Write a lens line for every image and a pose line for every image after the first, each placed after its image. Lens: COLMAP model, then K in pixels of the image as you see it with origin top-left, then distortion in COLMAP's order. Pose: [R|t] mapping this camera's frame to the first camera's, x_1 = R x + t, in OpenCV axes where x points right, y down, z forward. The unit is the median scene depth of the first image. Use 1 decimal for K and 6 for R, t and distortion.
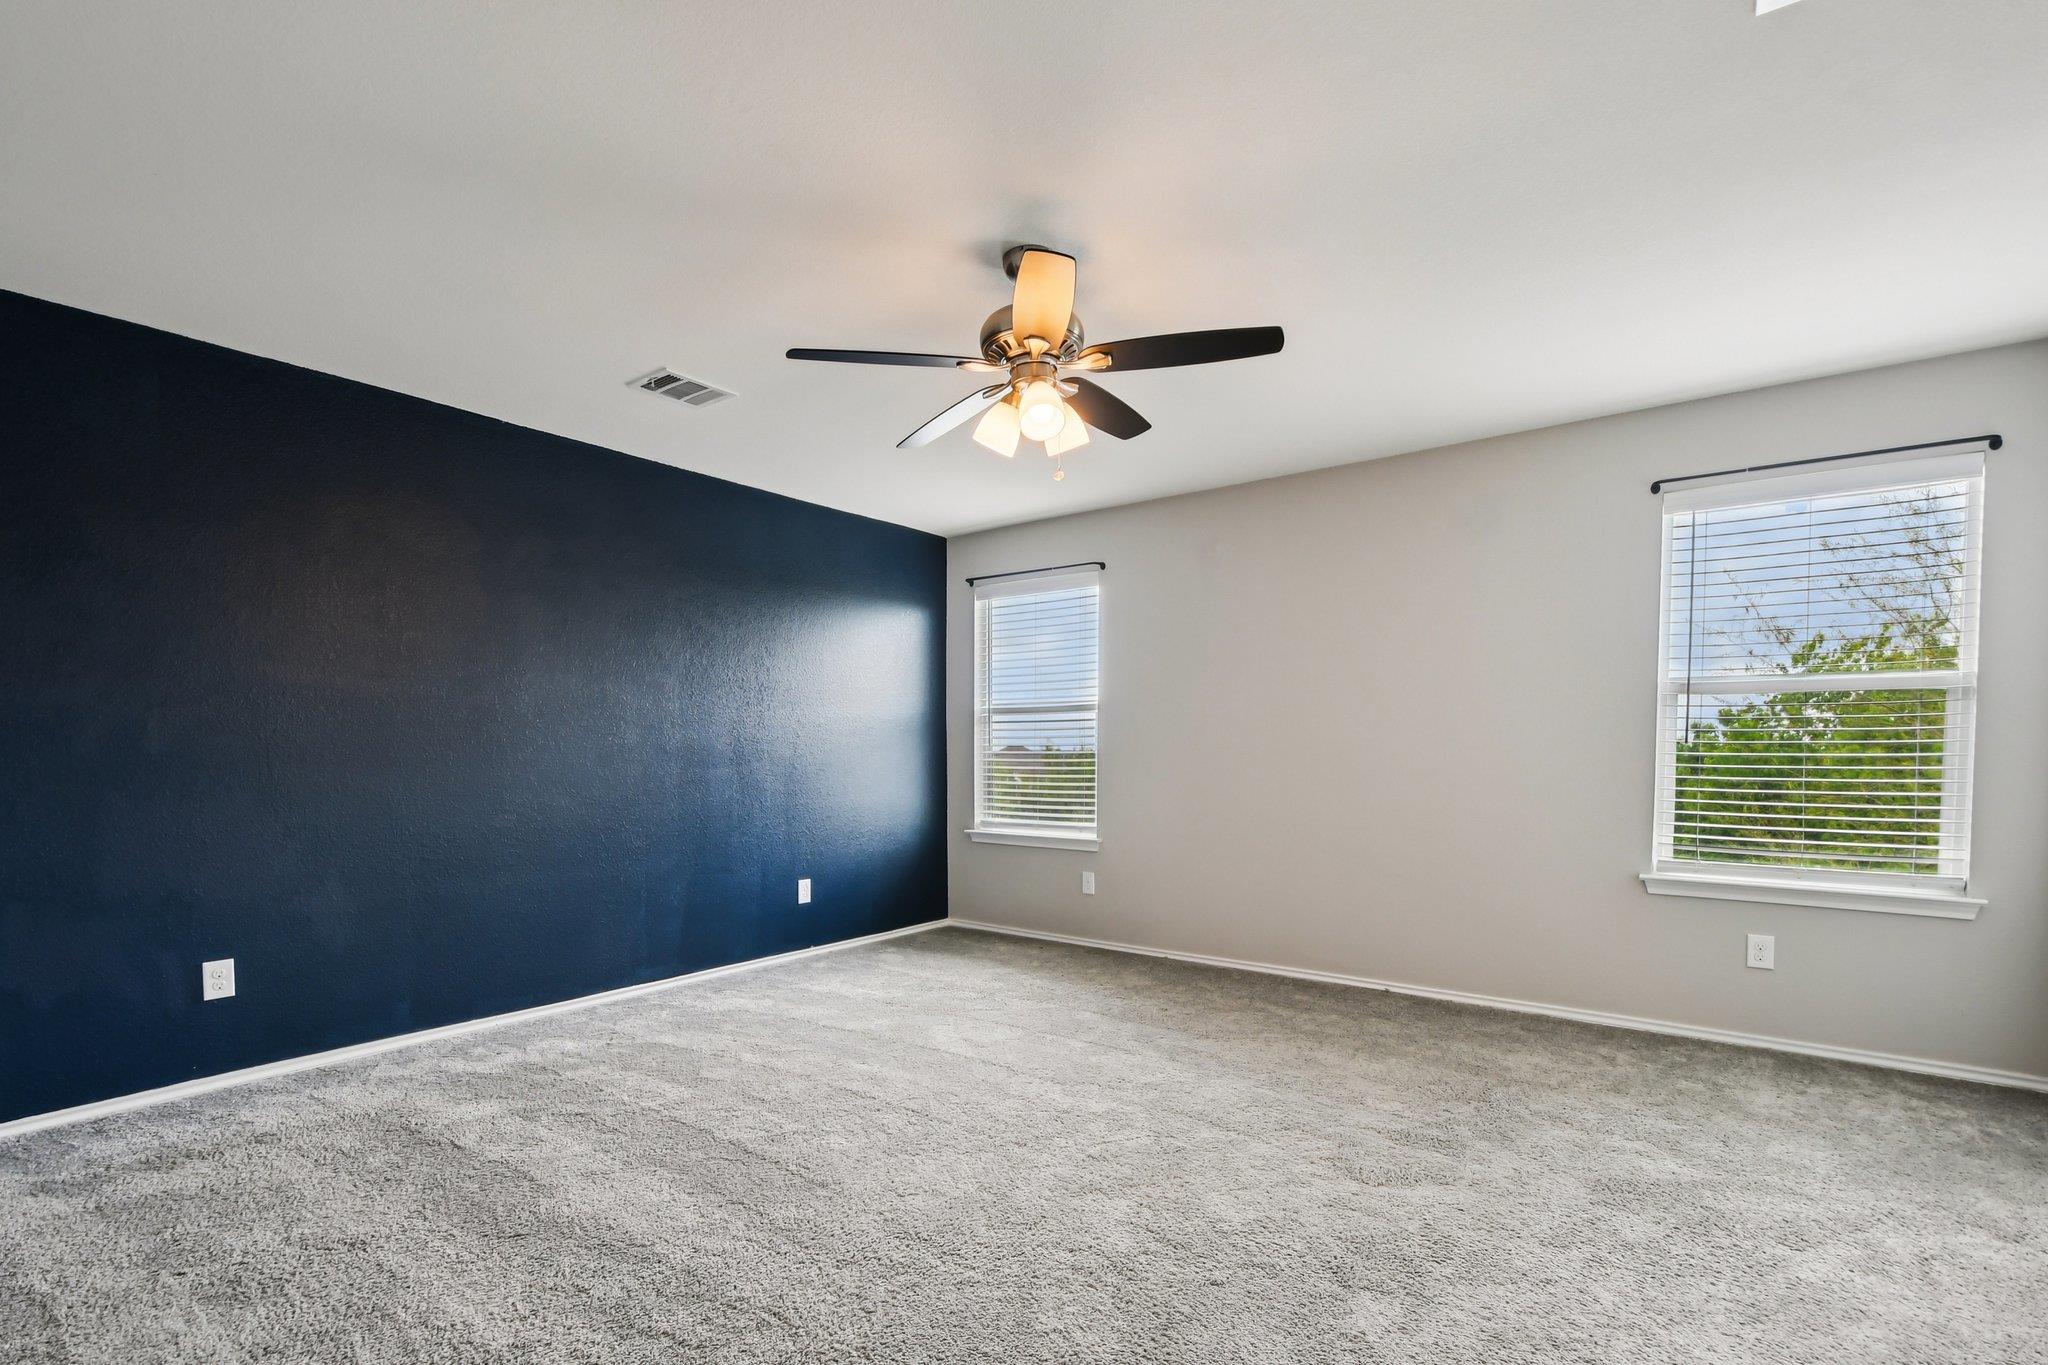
lens RADIAL K [[900.3, 0, 1024.1], [0, 900.3, 783.9], [0, 0, 1]] dist [-0.000335, -0.000101]
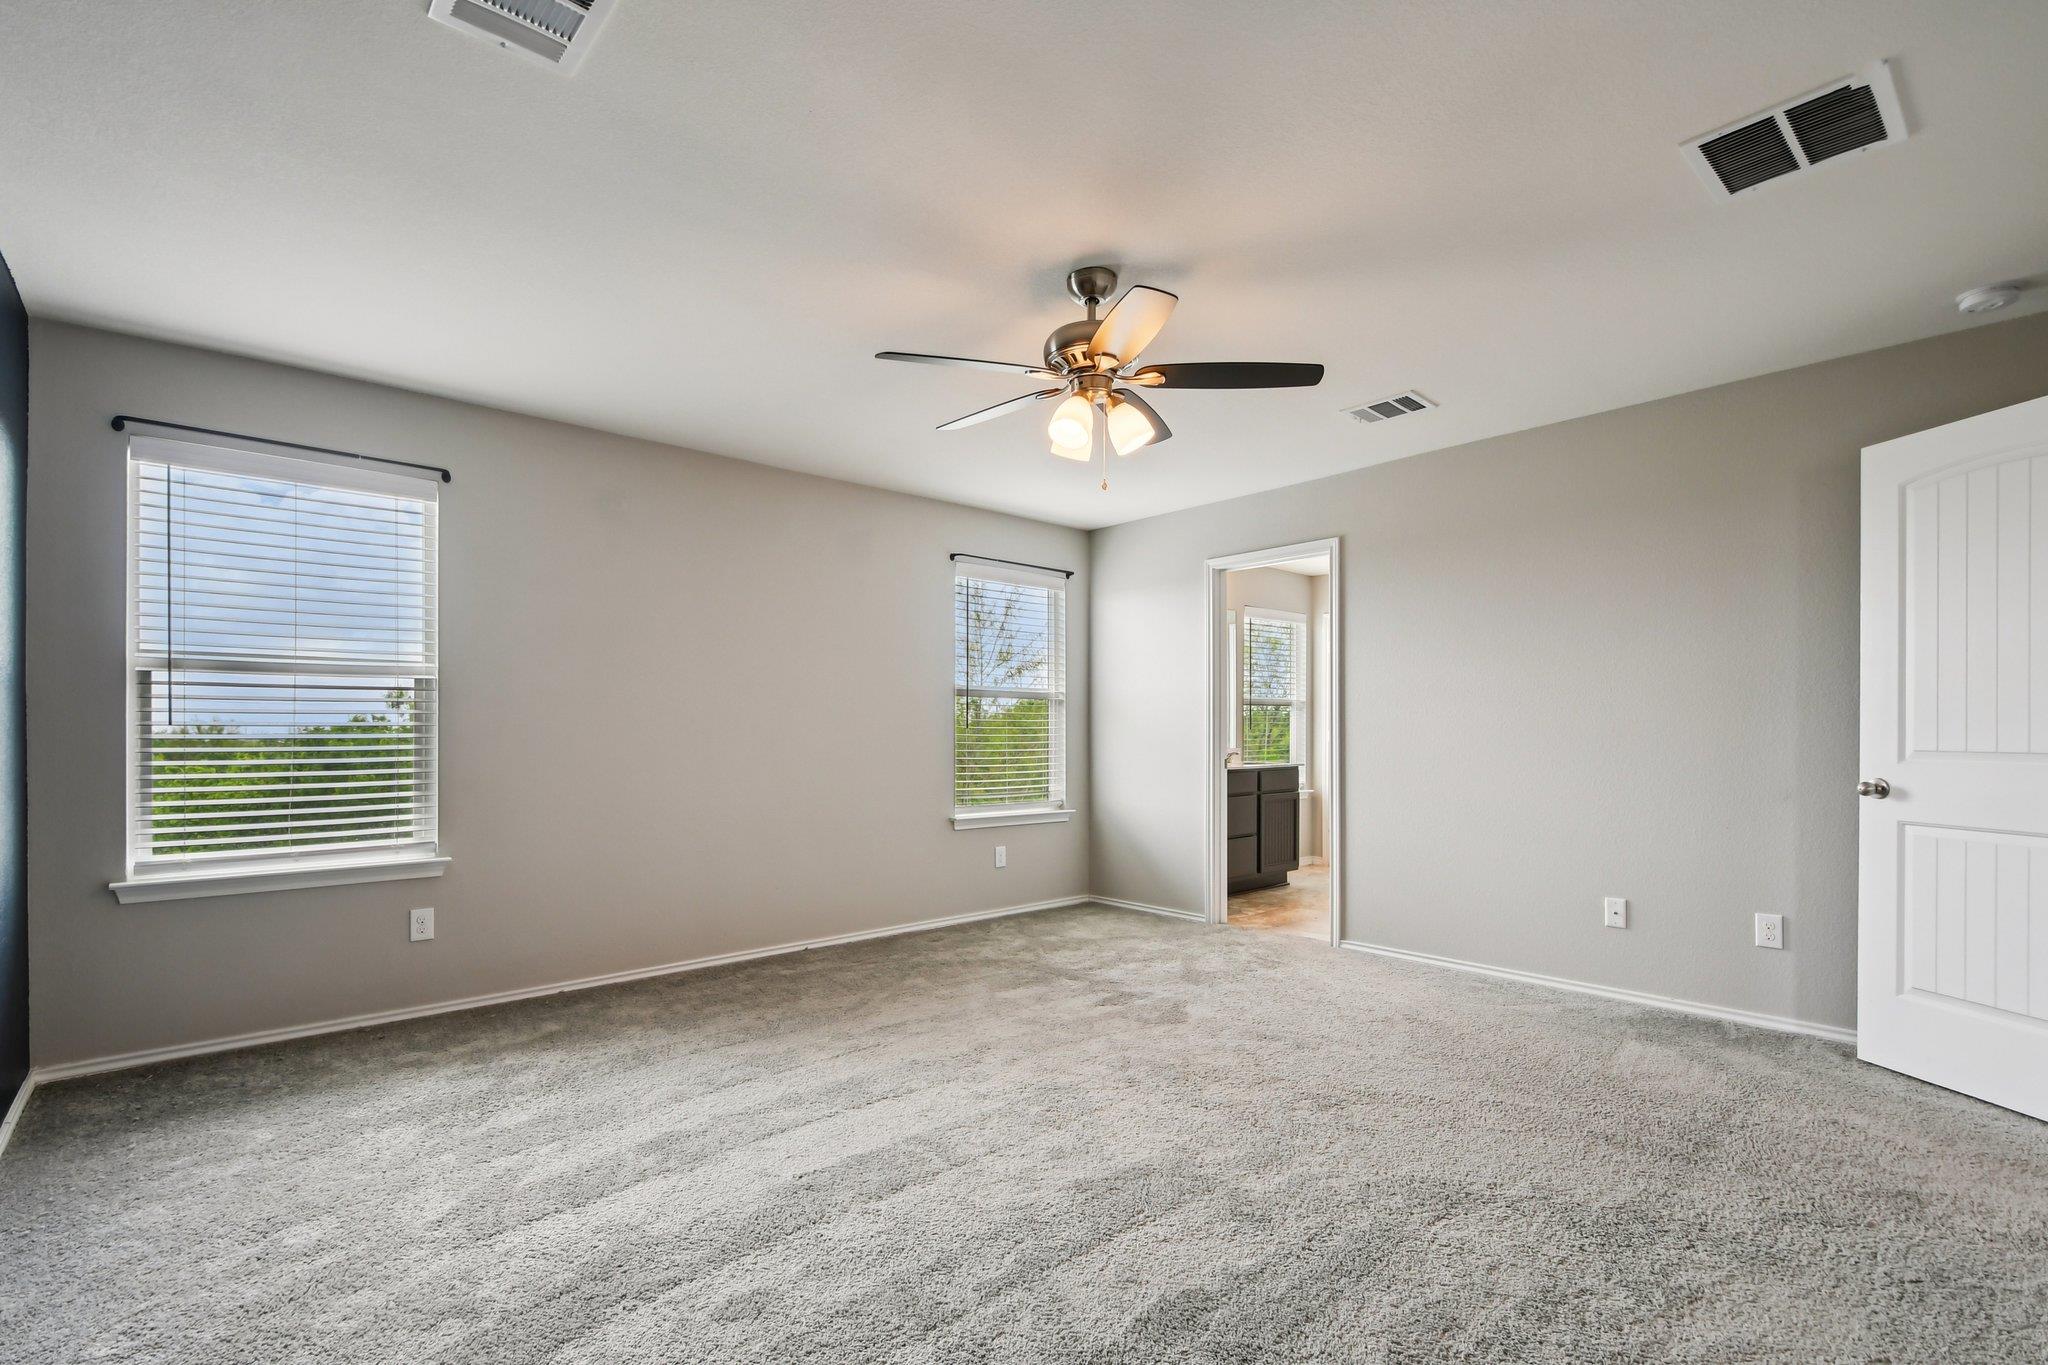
lens RADIAL K [[928.4, 0, 1025.0], [0, 928.4, 739.0], [0, 0, 1]] dist [-0.000144, -0.000493]
pose [[0.219267, -0.007024, 0.975640, -0.513111], [0.038657, 0.999251, -0.001494, -0.013230], [-0.974899, 0.038043, 0.219374, 0.378527]]
